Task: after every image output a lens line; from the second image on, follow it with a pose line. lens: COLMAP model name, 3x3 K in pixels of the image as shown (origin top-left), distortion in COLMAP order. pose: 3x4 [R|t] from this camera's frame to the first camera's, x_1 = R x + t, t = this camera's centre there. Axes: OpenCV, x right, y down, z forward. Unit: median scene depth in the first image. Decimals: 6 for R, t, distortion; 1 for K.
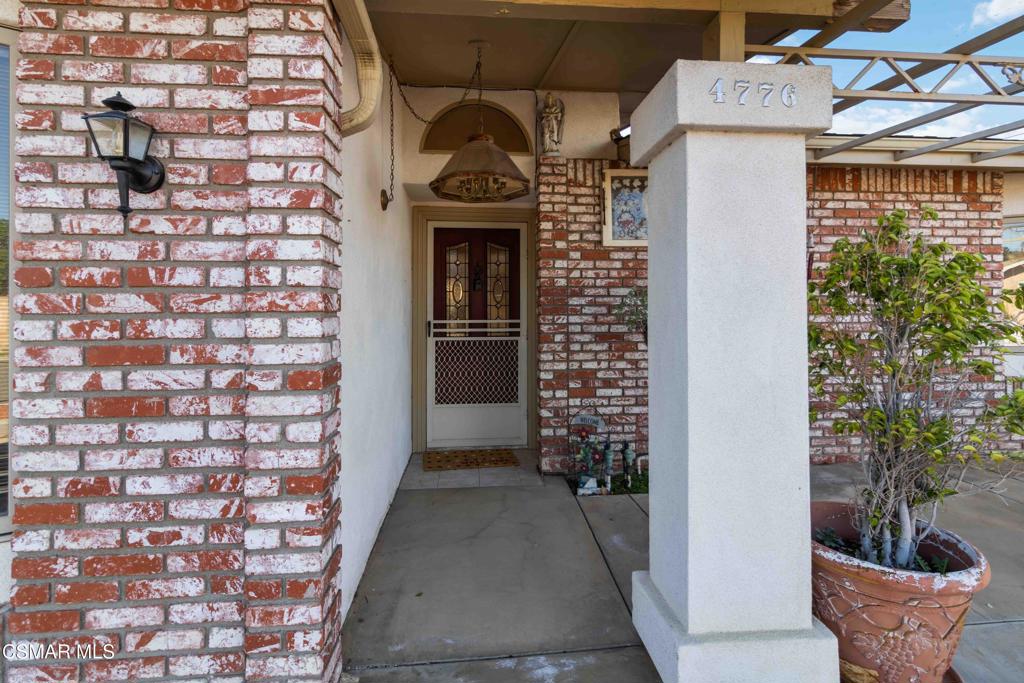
lens RADIAL K [[480.0, 0, 510.6], [0, 480.0, 337.7], [0, 0, 1]] dist [-0.000343, -0.000143]
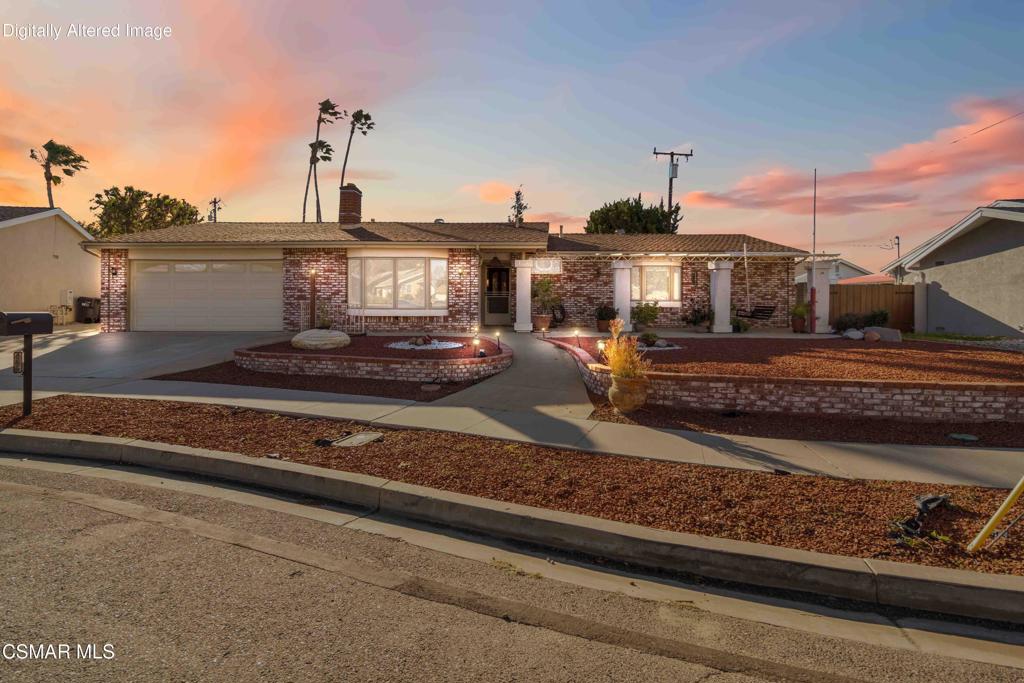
lens RADIAL K [[480.0, 0, 510.6], [0, 480.0, 337.7], [0, 0, 1]] dist [-0.000343, -0.000143]
pose [[0.994381, 0.010743, -0.105317, 1.357550], [-0.007655, 0.999530, 0.029681, 0.709280], [0.105587, -0.028708, 0.993996, -8.960407]]
